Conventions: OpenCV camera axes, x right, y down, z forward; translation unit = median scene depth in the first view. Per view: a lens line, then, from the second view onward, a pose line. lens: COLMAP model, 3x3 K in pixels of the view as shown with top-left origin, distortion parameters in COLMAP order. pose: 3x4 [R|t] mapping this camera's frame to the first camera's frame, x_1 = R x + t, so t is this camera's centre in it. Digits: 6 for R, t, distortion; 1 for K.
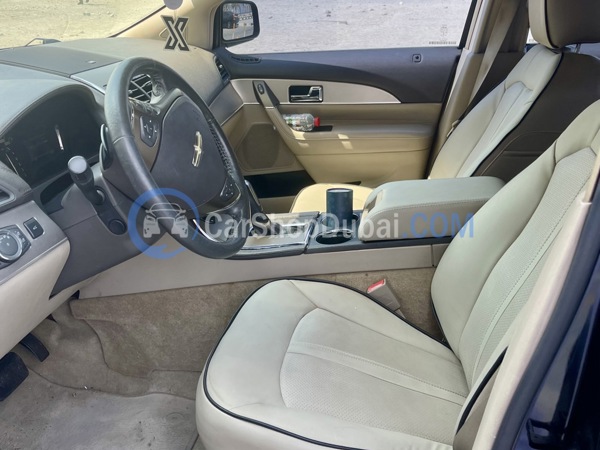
lens RADIAL K [[599.6, 0, 300.0], [0, 599.6, 225.0], [0, 0, 1]] dist [0.019741, 0.006086]
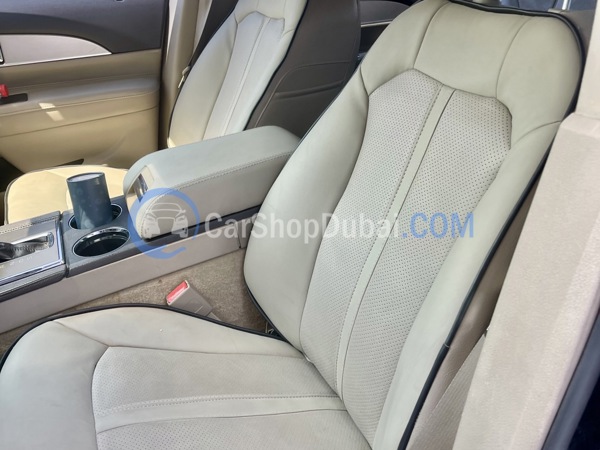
lens RADIAL K [[599.6, 0, 300.0], [0, 599.6, 225.0], [0, 0, 1]] dist [0.019741, 0.006086]
pose [[0.850911, -0.236064, 0.469280, -0.071953], [0.203387, 0.971714, 0.120020, -0.037838], [-0.484338, -0.006681, 0.874855, 0.250020]]
